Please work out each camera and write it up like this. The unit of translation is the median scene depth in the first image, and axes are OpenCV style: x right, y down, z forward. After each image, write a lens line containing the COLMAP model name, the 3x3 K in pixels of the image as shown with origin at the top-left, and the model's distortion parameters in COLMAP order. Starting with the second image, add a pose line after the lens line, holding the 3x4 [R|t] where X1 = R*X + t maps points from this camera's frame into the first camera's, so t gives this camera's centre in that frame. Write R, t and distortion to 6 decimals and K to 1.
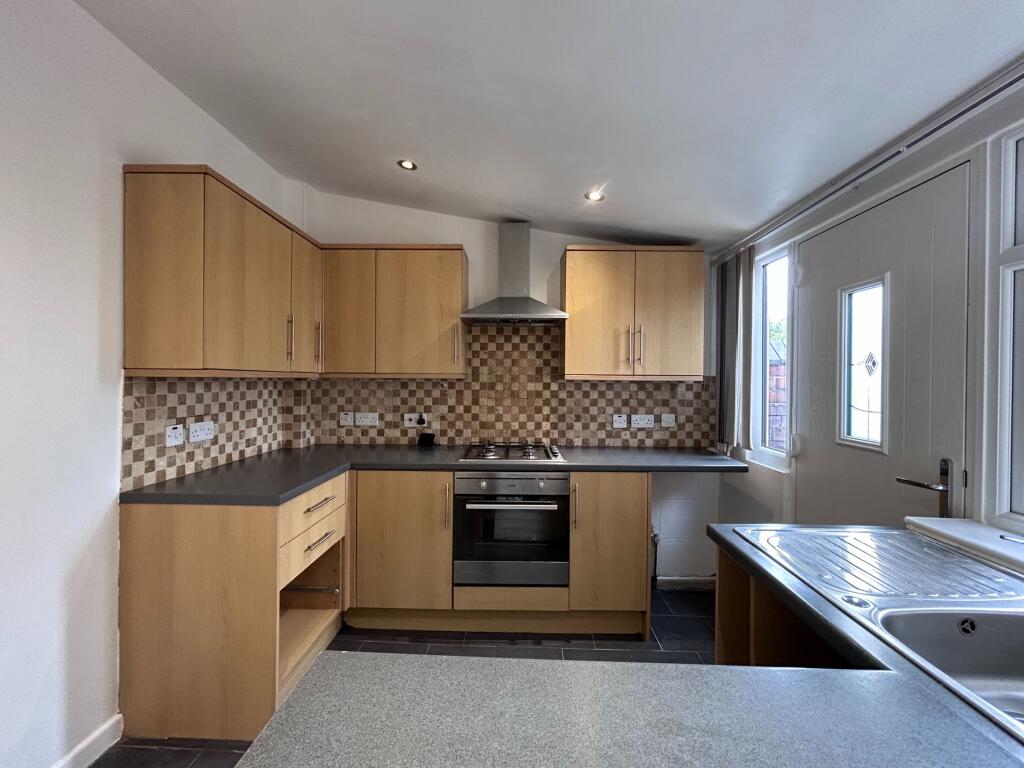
lens RADIAL K [[420.0, 0, 514.5], [0, 420.0, 381.4], [0, 0, 1]] dist [0.001124, -0.000146]
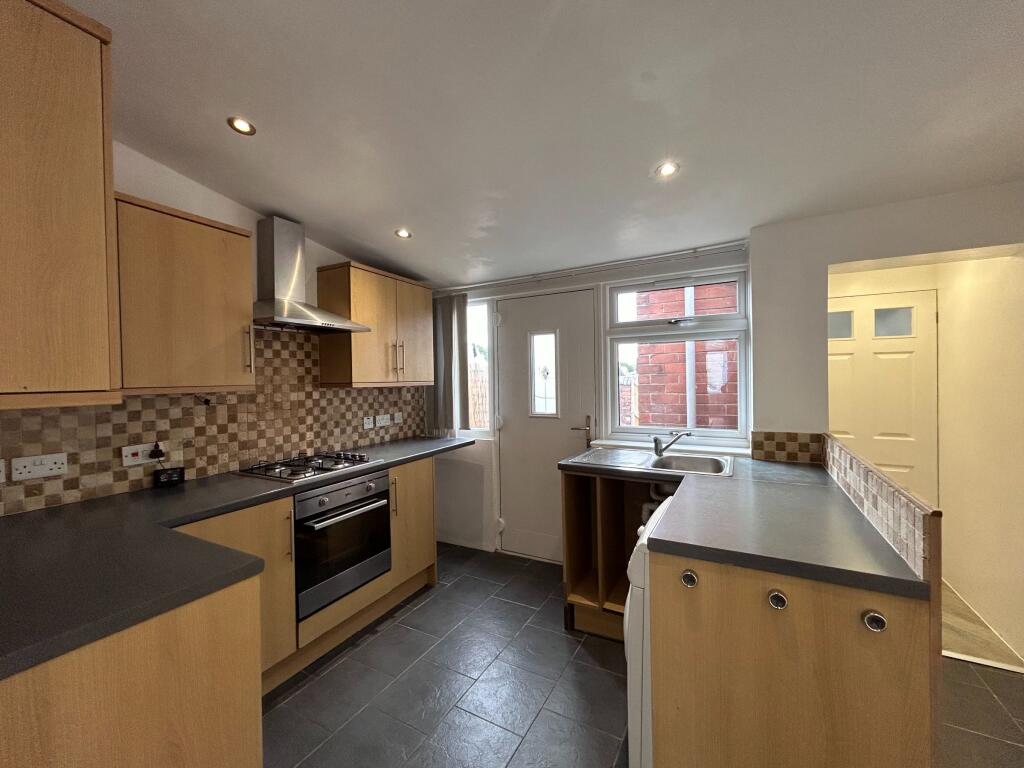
lens RADIAL K [[420.0, 0, 492.9], [0, 420.0, 379.2], [0, 0, 1]] dist [0.001124, -0.000146]
pose [[0.489343, -0.019311, 0.871877, -0.564514], [0.028643, 0.999571, 0.006063, -0.019320], [-0.871621, 0.022006, 0.489687, 0.150231]]
